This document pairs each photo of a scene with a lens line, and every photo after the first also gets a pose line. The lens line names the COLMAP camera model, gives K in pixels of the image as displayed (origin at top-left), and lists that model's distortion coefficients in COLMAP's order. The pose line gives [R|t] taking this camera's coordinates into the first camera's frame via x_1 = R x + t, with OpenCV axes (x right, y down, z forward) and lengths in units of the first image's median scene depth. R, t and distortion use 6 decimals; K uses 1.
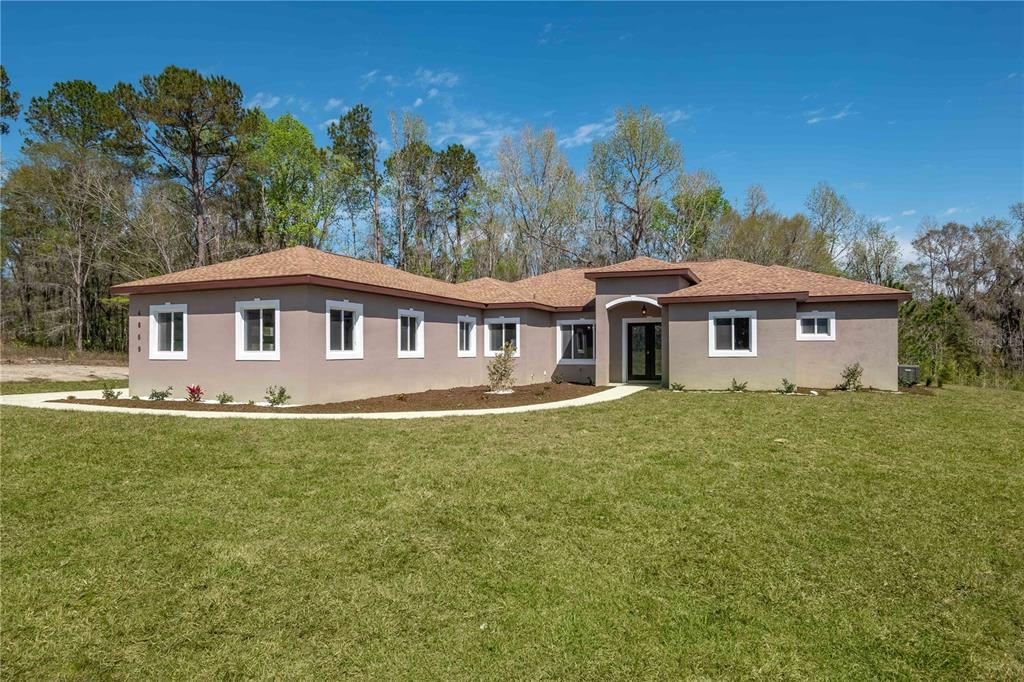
lens RADIAL K [[612.6, 0, 508.2], [0, 612.6, 341.7], [0, 0, 1]] dist [-0.000699, 0.000146]
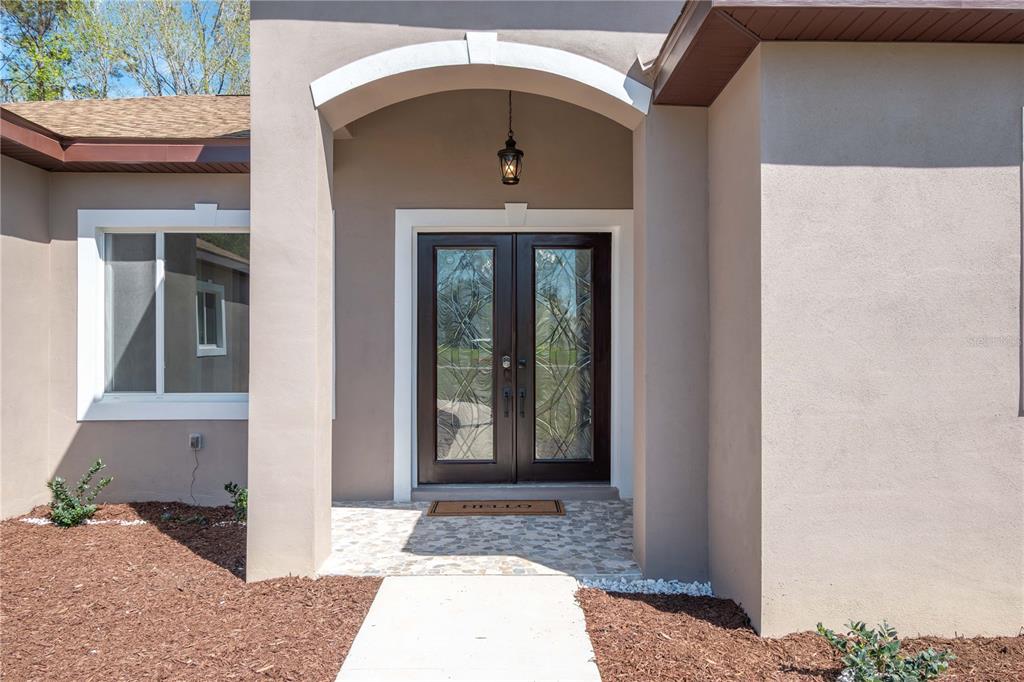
lens RADIAL K [[698.6, 0, 512.0], [0, 698.6, 341.0], [0, 0, 1]] dist [0.010750, -0.029901]
pose [[0.916173, 0.004069, 0.400762, 0.137865], [-0.010399, 0.999853, 0.013621, 0.006145], [-0.400647, -0.016647, 0.916081, 0.833794]]
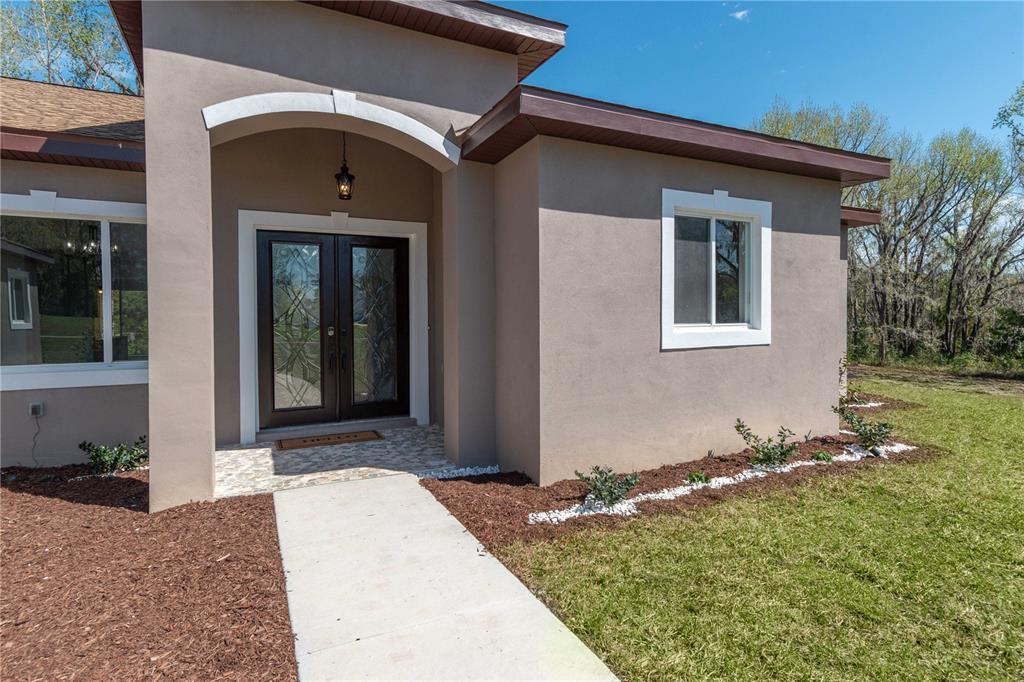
lens RADIAL K [[550.2, 0, 513.3], [0, 550.2, 332.1], [0, 0, 1]] dist [-0.000118, -0.000961]
pose [[0.649510, -0.021673, 0.760044, 0.086969], [-0.008549, 0.999322, 0.035802, 0.007498], [-0.760305, -0.029751, 0.648885, 0.826946]]
